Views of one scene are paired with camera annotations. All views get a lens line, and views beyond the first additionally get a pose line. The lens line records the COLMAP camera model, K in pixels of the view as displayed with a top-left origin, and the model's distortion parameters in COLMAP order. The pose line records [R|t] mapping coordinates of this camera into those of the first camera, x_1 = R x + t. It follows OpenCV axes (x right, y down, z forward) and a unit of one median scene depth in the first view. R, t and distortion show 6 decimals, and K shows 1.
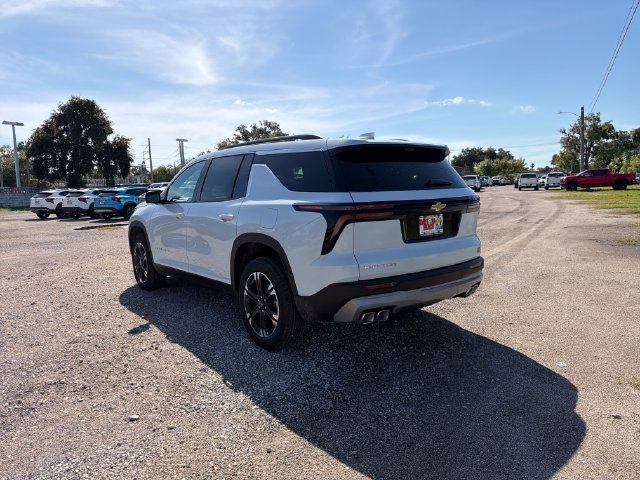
lens RADIAL K [[450.9, 0, 316.0], [0, 450.9, 236.3], [0, 0, 1]] dist [0.055972, -0.069289]
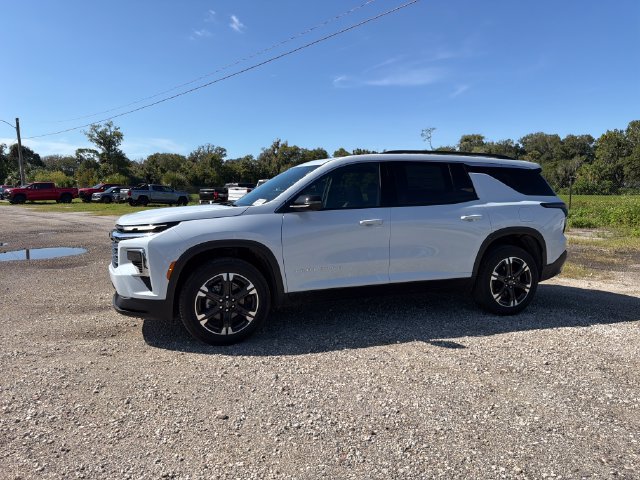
lens RADIAL K [[450.9, 0, 313.7], [0, 450.9, 241.1], [0, 0, 1]] dist [0.055972, -0.069289]
pose [[0.334774, -0.074205, 0.939372, -1.447680], [0.093633, 0.994580, 0.045197, -0.074637], [-0.937635, 0.072826, 0.339908, 1.020491]]
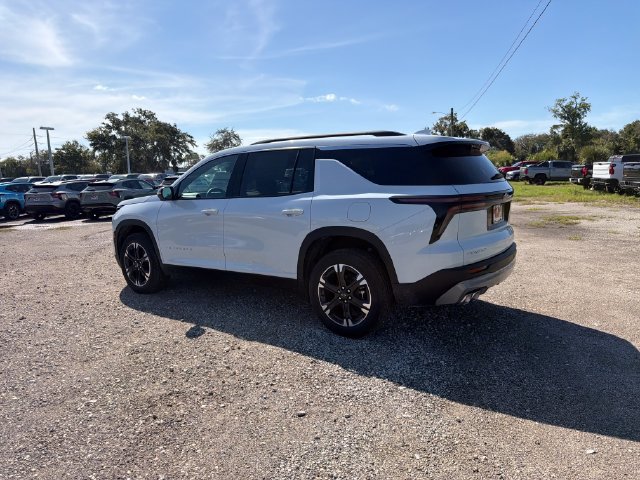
lens RADIAL K [[450.9, 0, 319.6], [0, 450.9, 236.9], [0, 0, 1]] dist [0.055972, -0.069289]
pose [[0.963359, -0.039390, 0.265307, -0.419645], [0.035271, 0.999172, 0.020274, -0.005279], [-0.265886, -0.010173, 0.963951, 0.019843]]
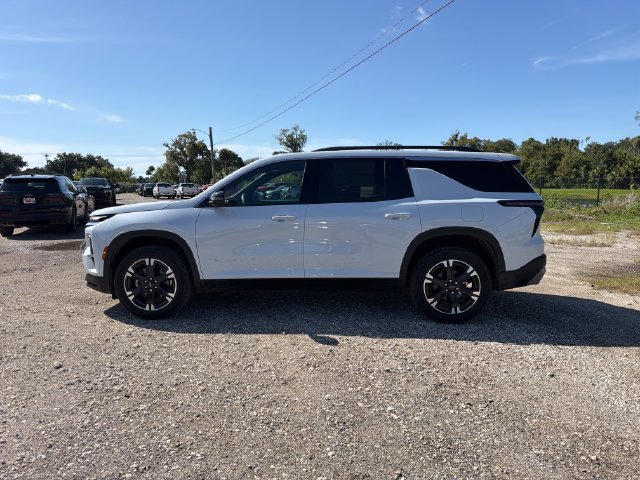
lens RADIAL K [[450.9, 0, 314.4], [0, 450.9, 245.7], [0, 0, 1]] dist [0.055972, -0.069289]
pose [[0.669527, -0.069133, 0.739564, -1.168722], [0.068462, 0.997165, 0.031235, -0.018757], [-0.739626, 0.029719, 0.672362, 0.438673]]
